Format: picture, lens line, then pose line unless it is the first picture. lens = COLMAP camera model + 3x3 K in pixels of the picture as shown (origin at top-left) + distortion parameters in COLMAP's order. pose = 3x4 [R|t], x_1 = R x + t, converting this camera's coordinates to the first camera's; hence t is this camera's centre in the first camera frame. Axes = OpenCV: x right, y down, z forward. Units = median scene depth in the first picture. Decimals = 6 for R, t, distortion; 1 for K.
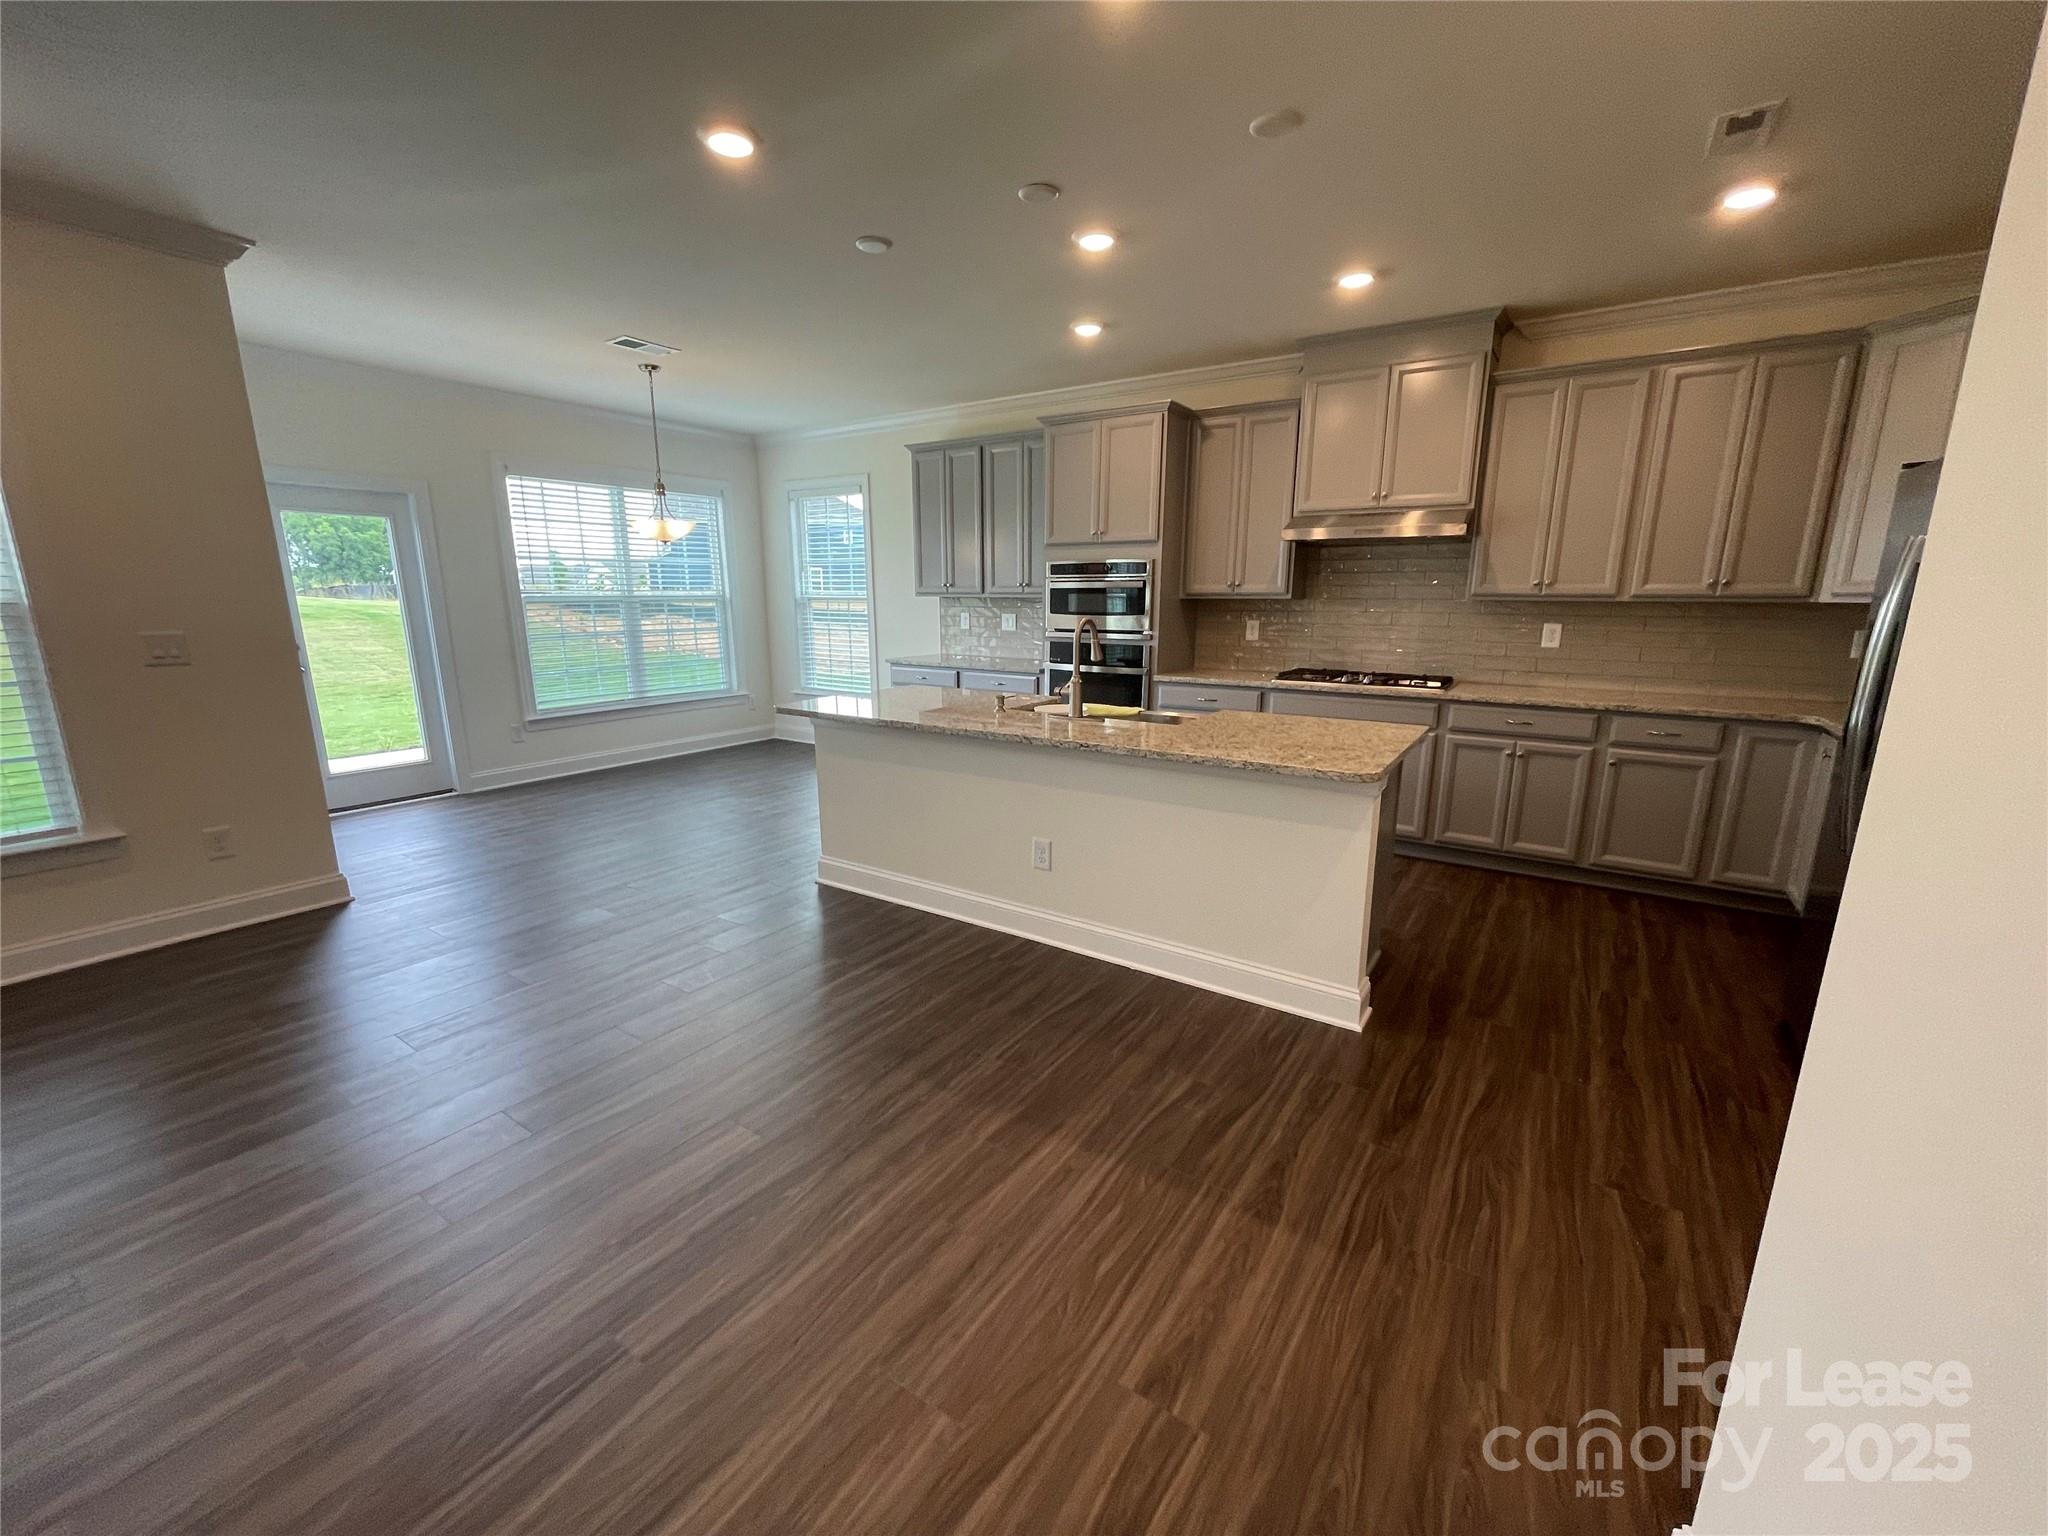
lens RADIAL K [[826.6, 0, 1022.8], [0, 826.6, 780.8], [0, 0, 1]] dist [0.001601, 0.000672]
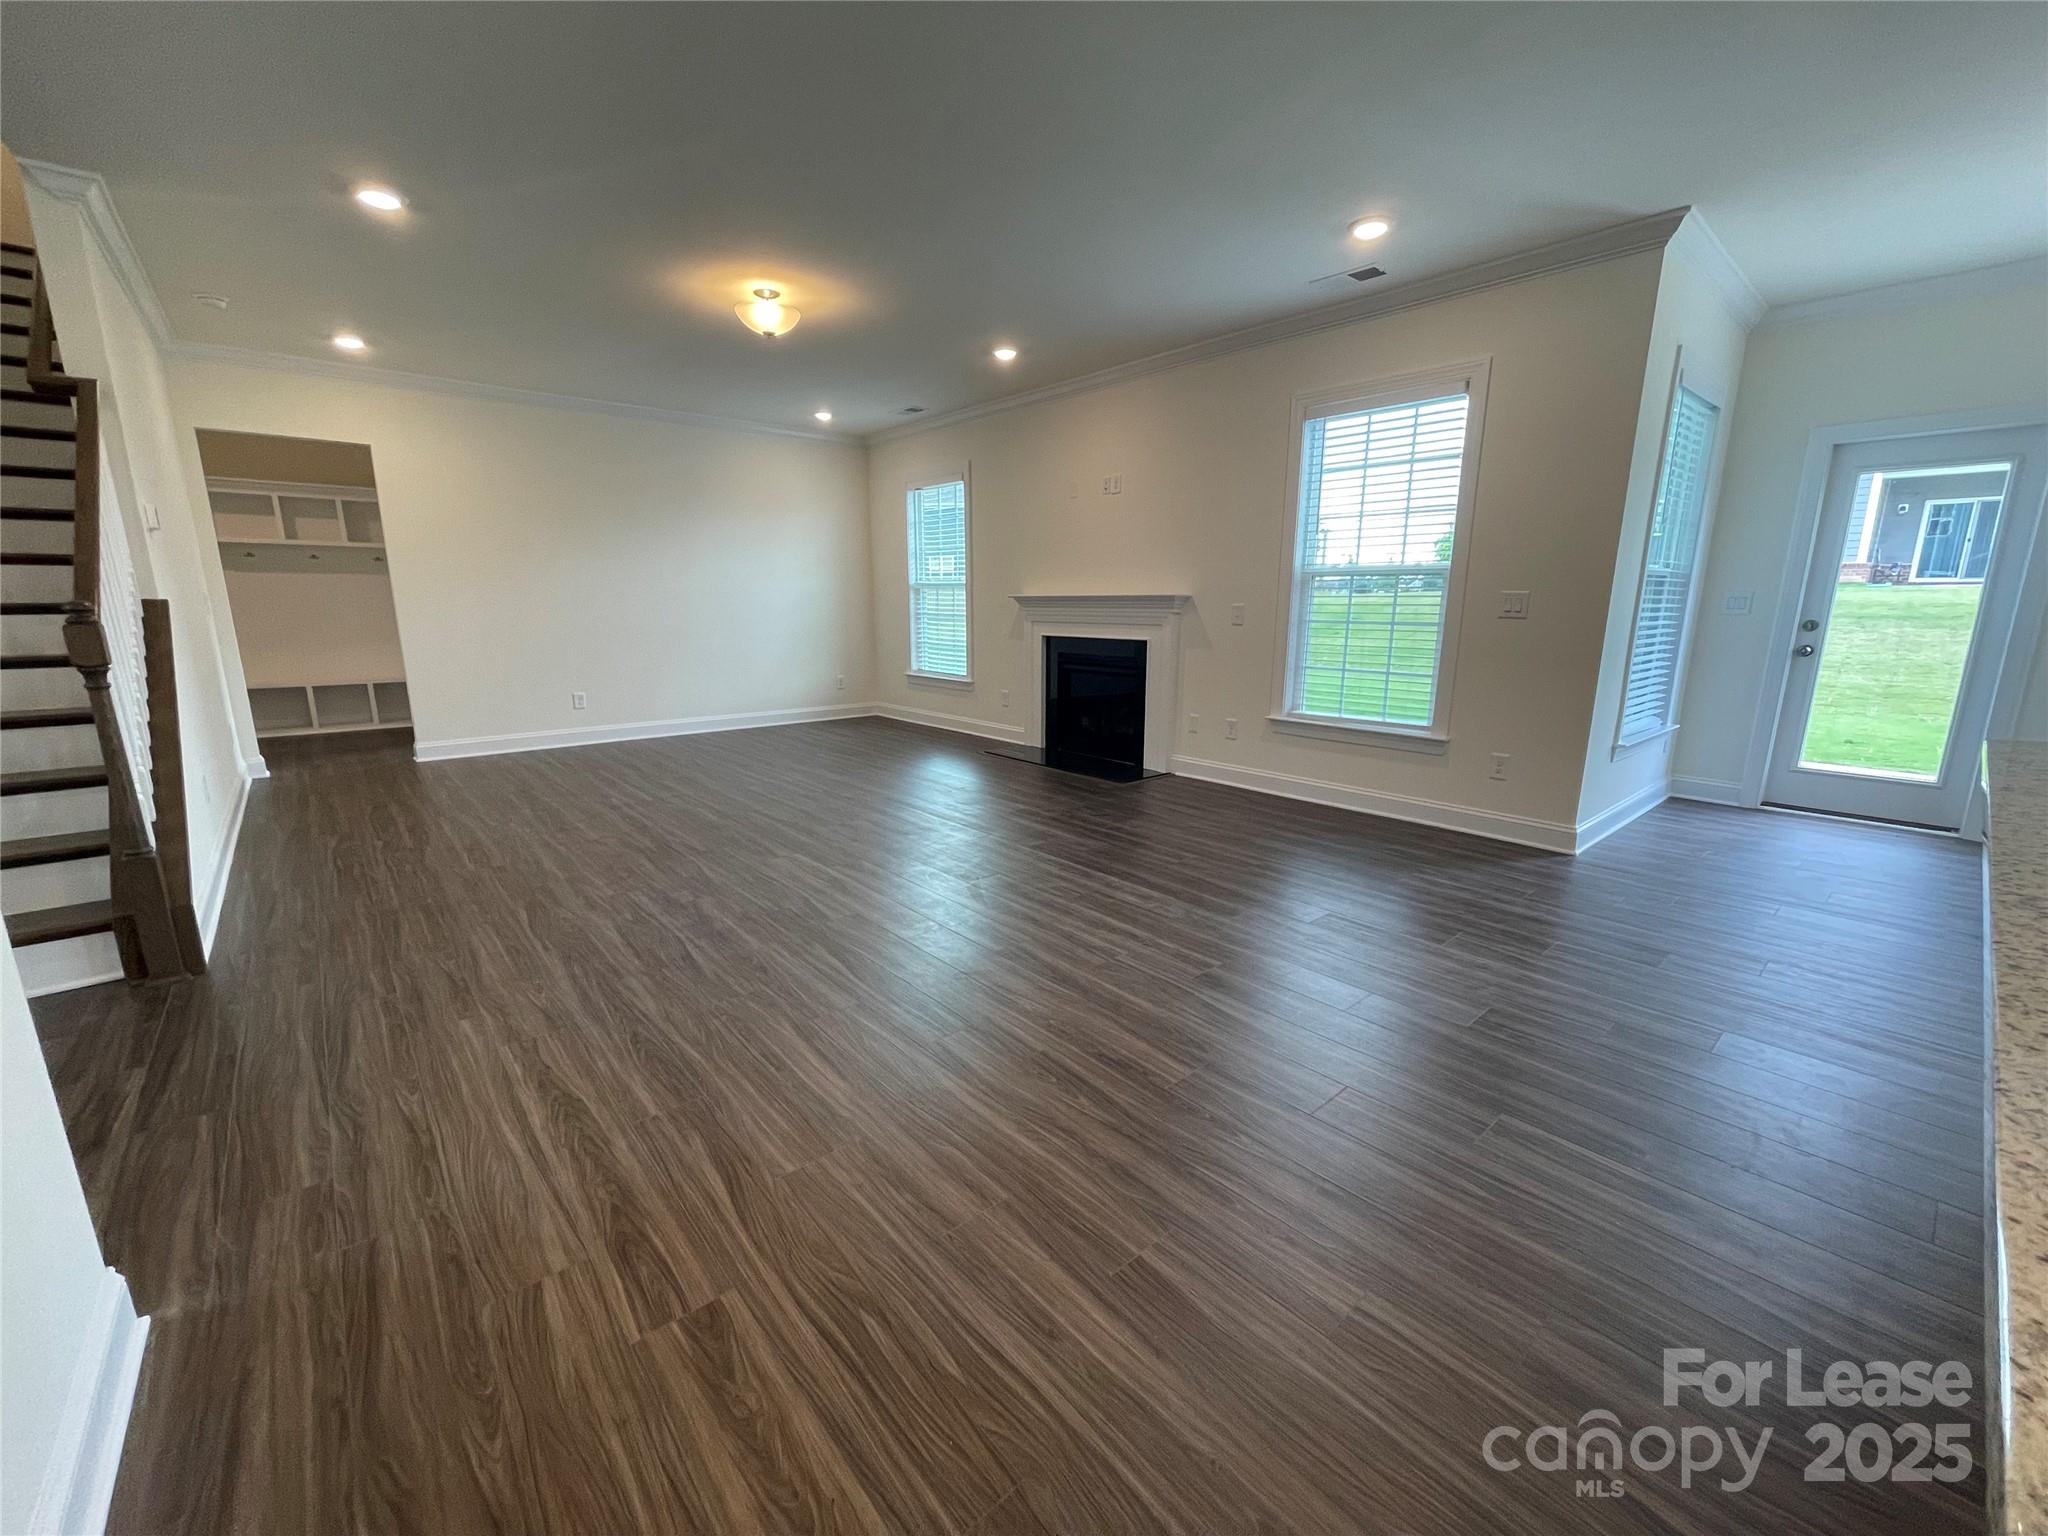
lens RADIAL K [[826.6, 0, 1022.8], [0, 826.6, 780.8], [0, 0, 1]] dist [0.001601, 0.000672]
pose [[-0.263332, 0.203716, -0.942951, 0.371568], [-0.214630, 0.940580, 0.263142, -0.078015], [0.940526, 0.271679, -0.203961, 0.607914]]
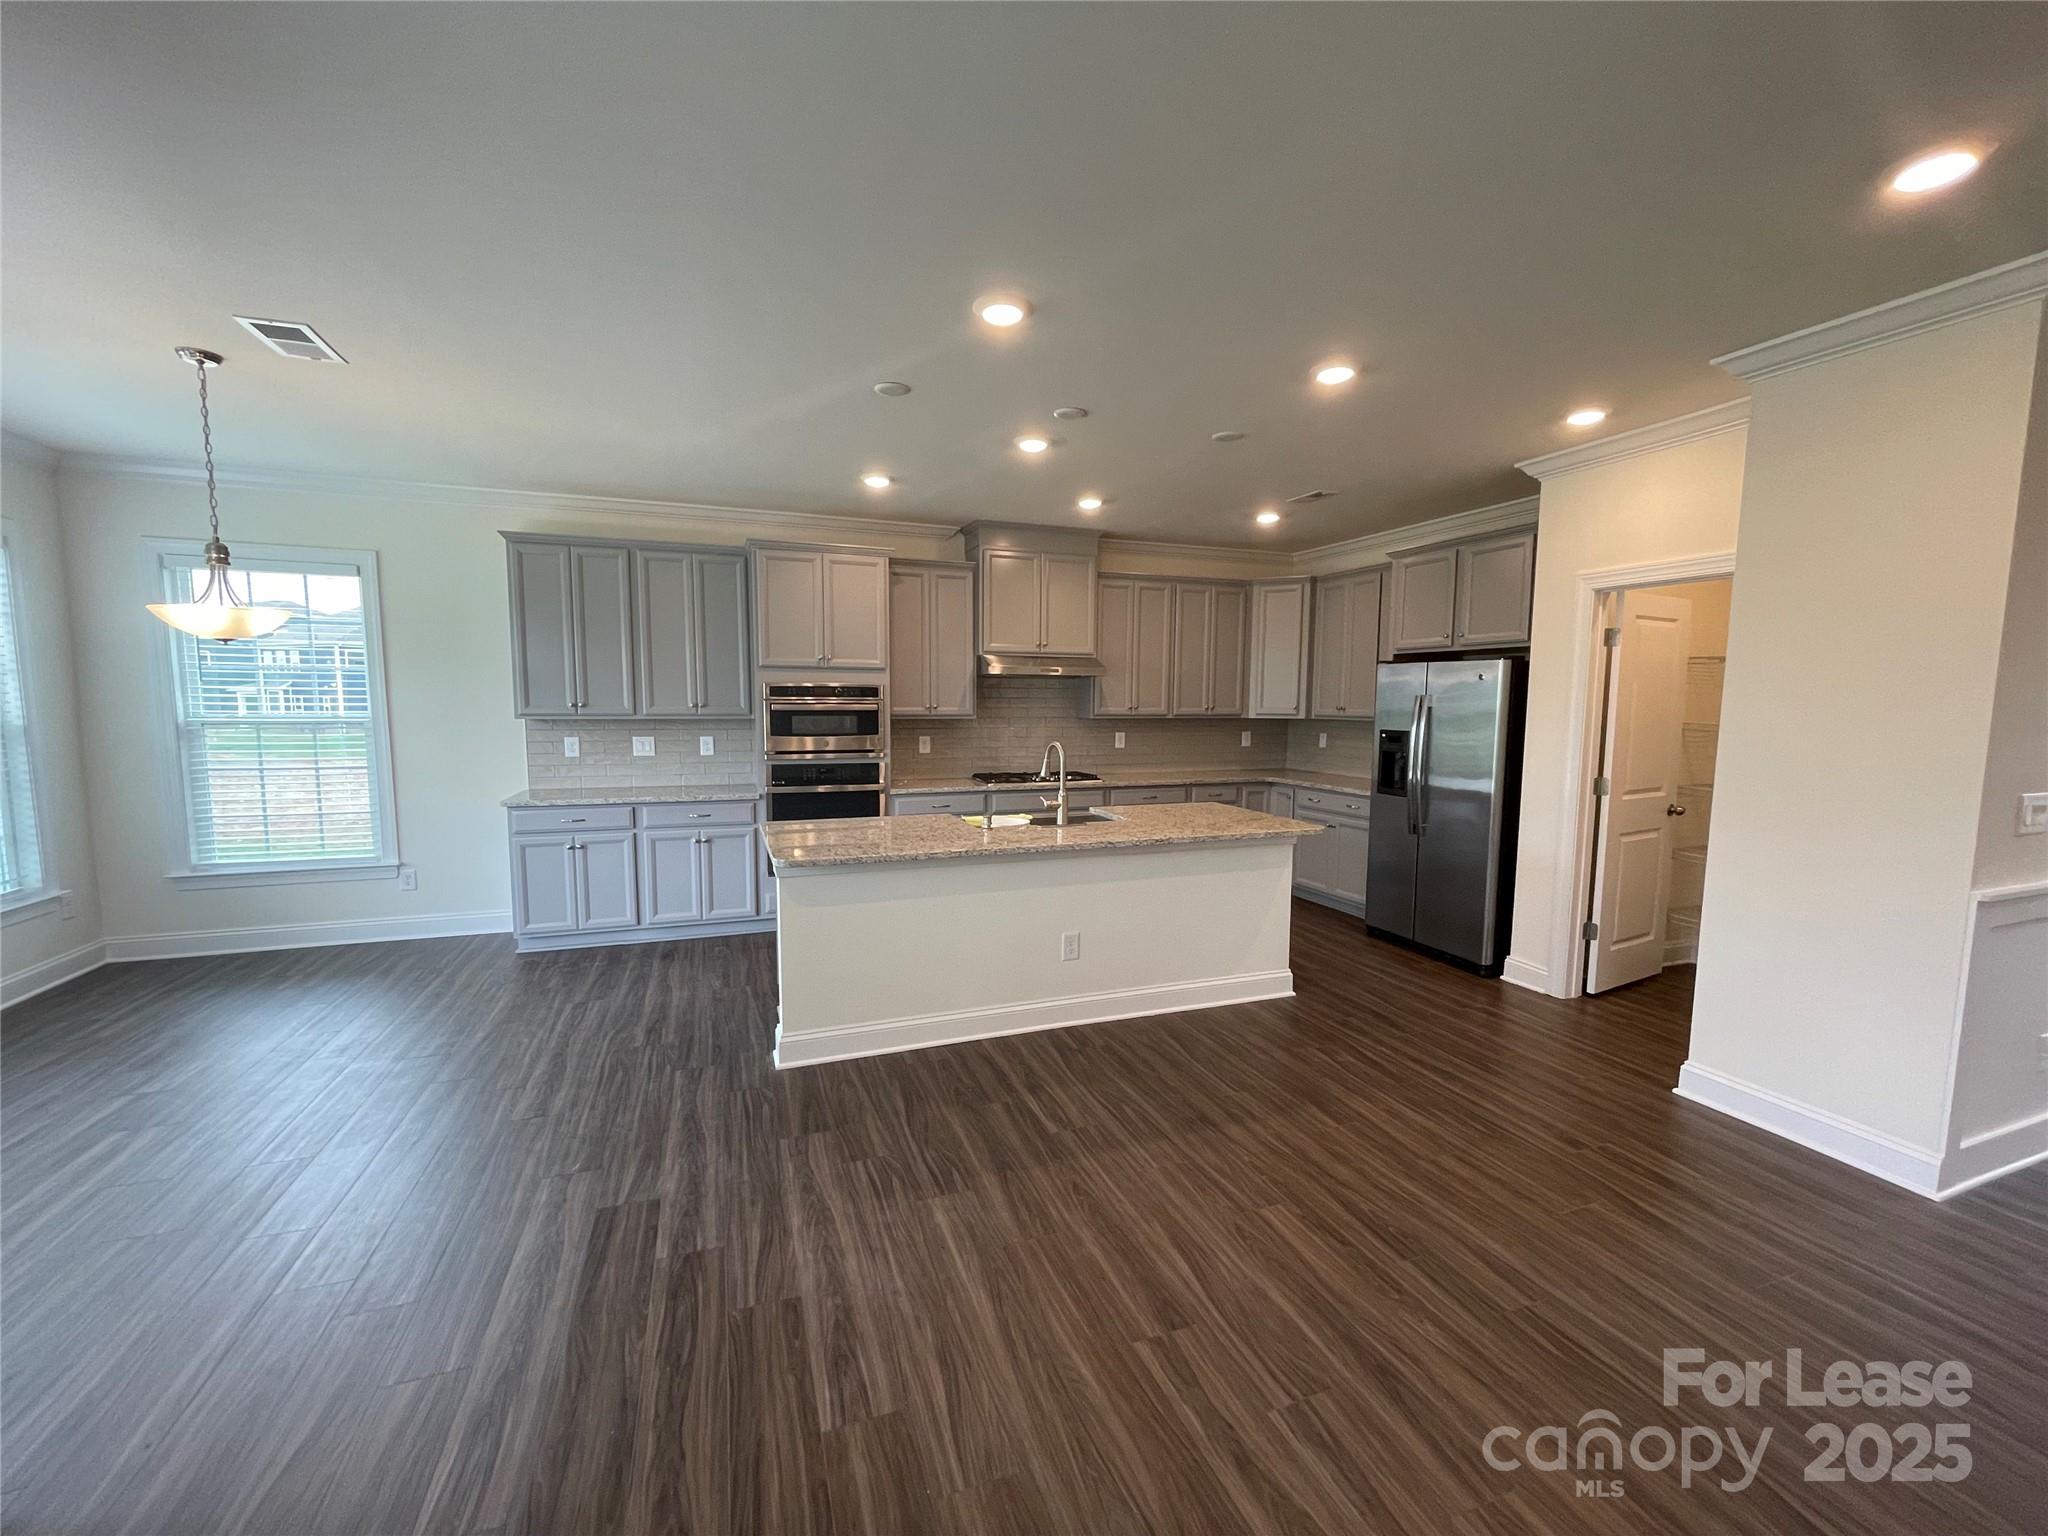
lens RADIAL K [[826.6, 0, 1022.8], [0, 826.6, 780.8], [0, 0, 1]] dist [0.001601, 0.000672]
pose [[0.586789, -0.078889, 0.805888, -0.911945], [0.174646, 0.984149, -0.030825, -0.113002], [-0.790681, 0.158833, 0.591266, 0.332510]]
